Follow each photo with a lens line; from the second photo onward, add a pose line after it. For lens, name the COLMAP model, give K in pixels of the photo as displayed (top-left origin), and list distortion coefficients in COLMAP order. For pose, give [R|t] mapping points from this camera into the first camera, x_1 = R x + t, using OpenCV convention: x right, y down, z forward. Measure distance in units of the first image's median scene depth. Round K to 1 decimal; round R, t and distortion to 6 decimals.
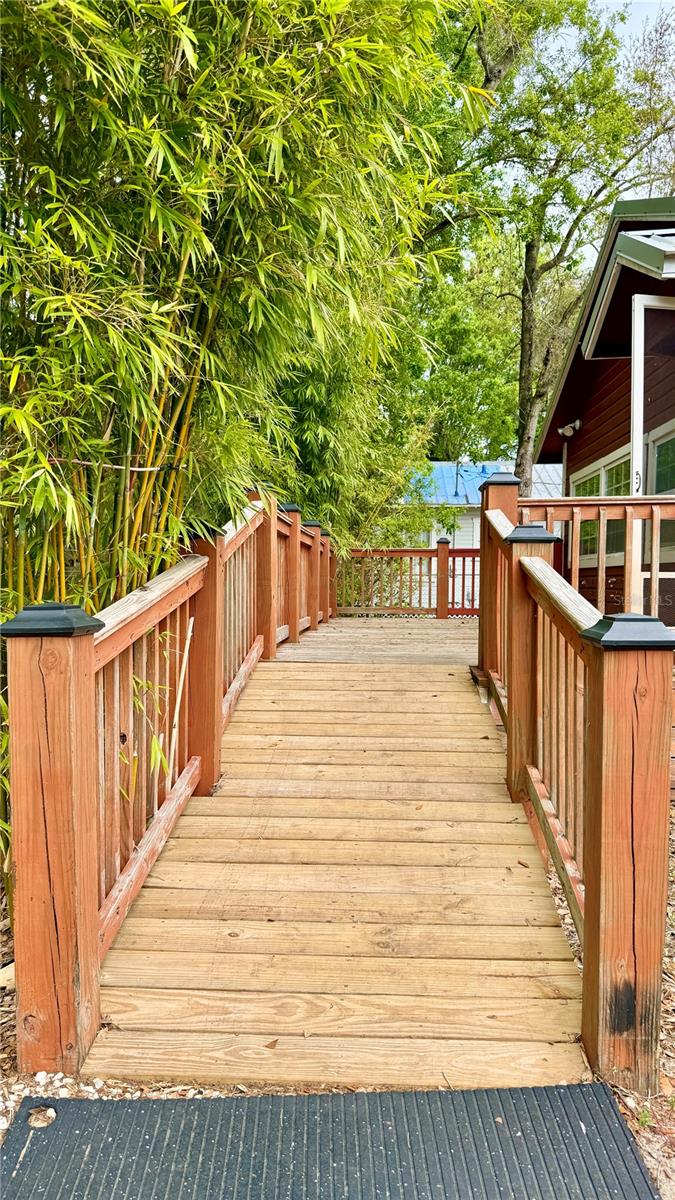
lens RADIAL K [[842.3, 0, 337.2], [0, 842.3, 599.5], [0, 0, 1]] dist [-0.001808, -0.003774]
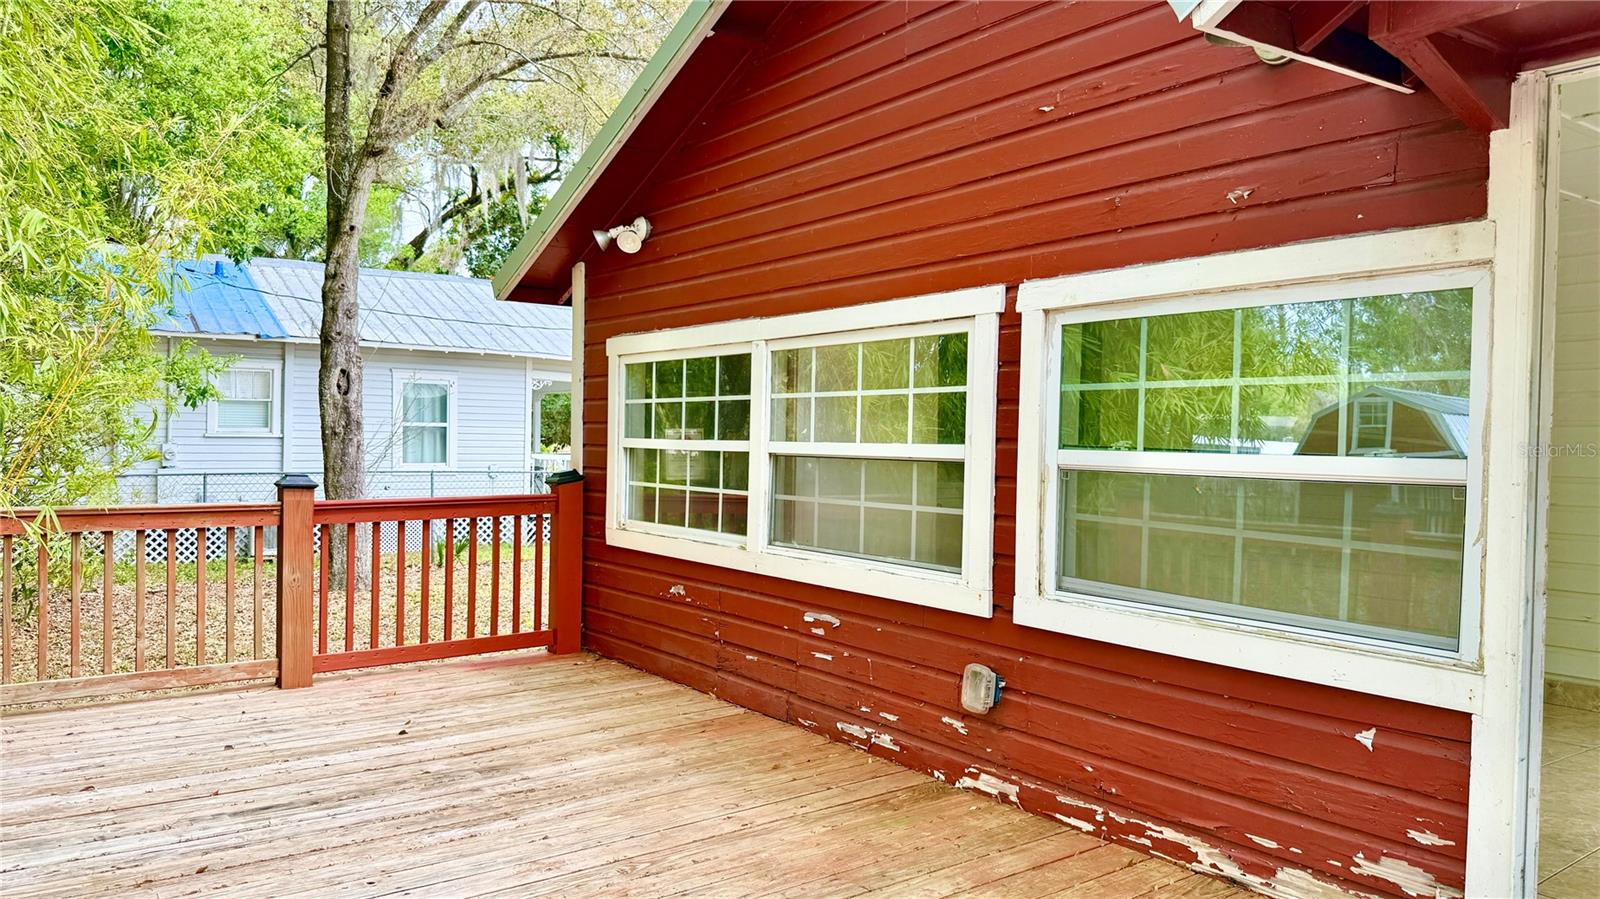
lens RADIAL K [[1123.1, 0, 798.0], [0, 1123.1, 450.3], [0, 0, 1]] dist [-0.001808, -0.003774]
pose [[0.766500, 0.001599, 0.642242, -0.015438], [-0.000507, 0.999998, -0.001884, -0.047714], [-0.642244, 0.001118, 0.766500, 0.264348]]
